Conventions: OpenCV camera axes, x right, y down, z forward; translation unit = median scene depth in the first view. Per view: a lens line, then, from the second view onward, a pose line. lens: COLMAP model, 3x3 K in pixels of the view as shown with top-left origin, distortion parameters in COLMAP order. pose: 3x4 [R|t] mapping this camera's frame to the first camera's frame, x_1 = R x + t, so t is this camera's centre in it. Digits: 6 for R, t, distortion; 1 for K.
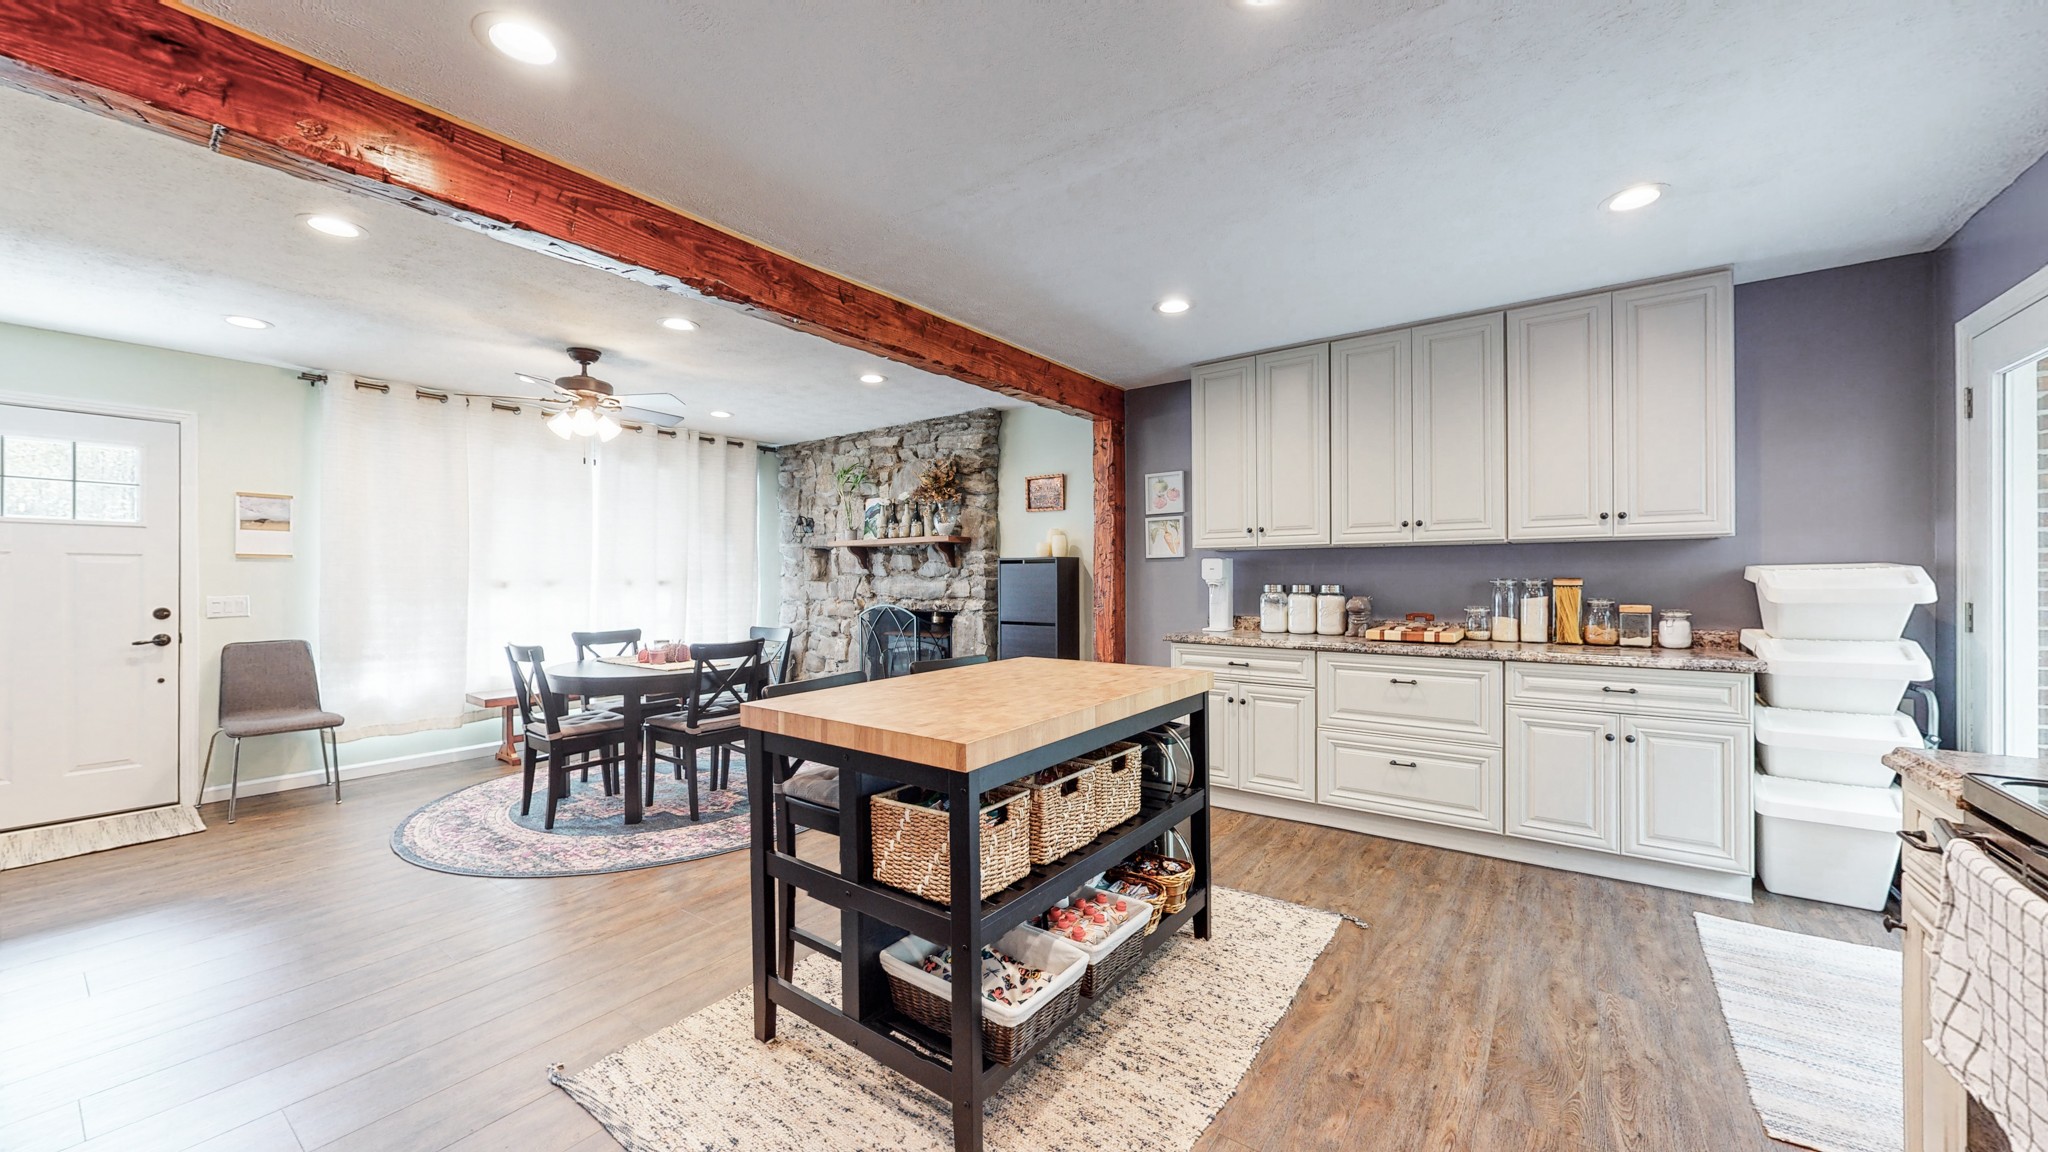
lens RADIAL K [[795.6, 0, 1020.1], [0, 795.6, 575.2], [0, 0, 1]] dist [-0.001223, -0.000145]
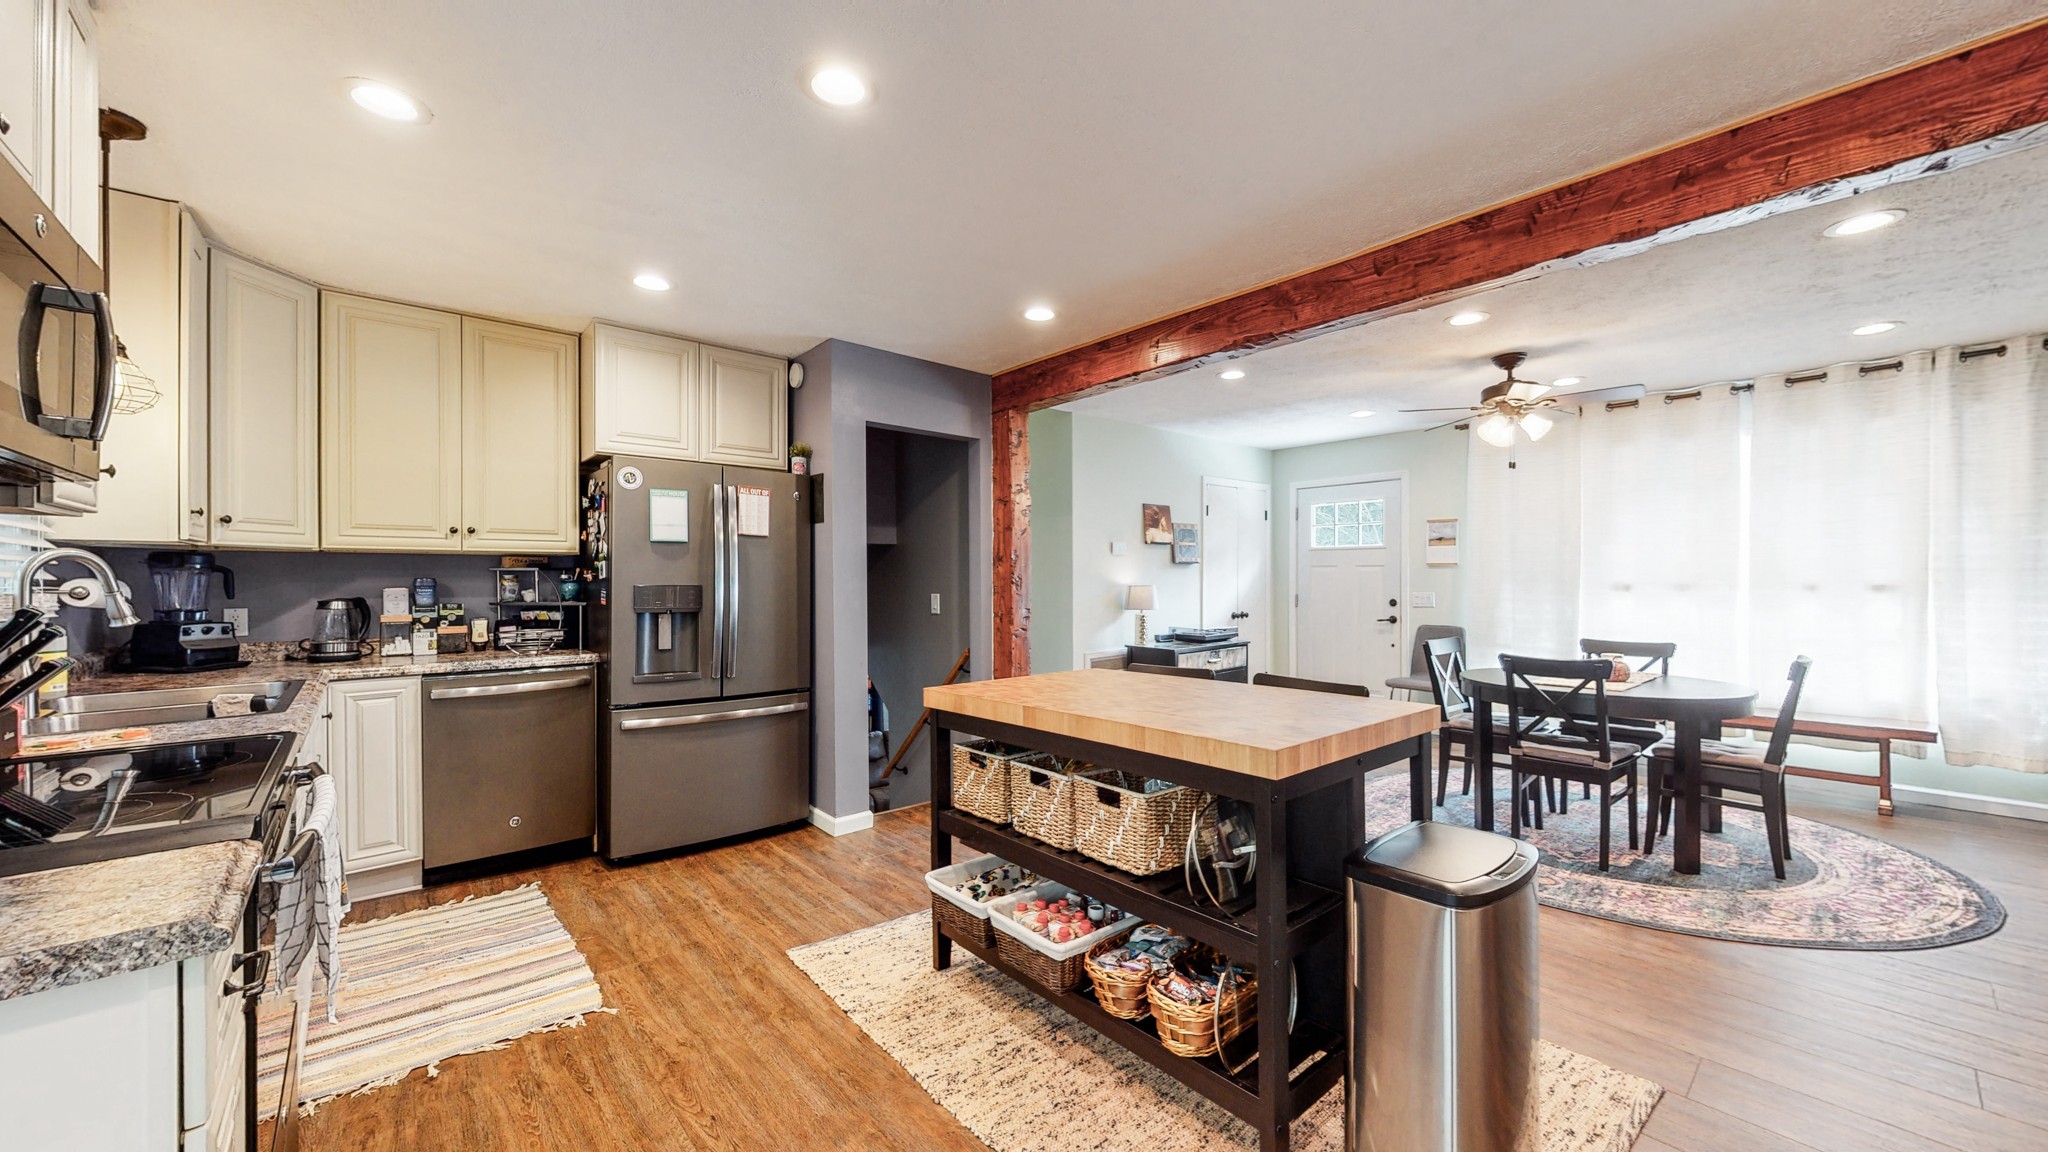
lens RADIAL K [[795.6, 0, 1022.1], [0, 795.6, 578.7], [0, 0, 1]] dist [-0.001223, -0.000145]
pose [[-0.271529, 0.002216, -0.962428, 0.619754], [0.006029, 0.999982, 0.000602, -0.003997], [0.962411, -0.005640, -0.271537, 0.711385]]
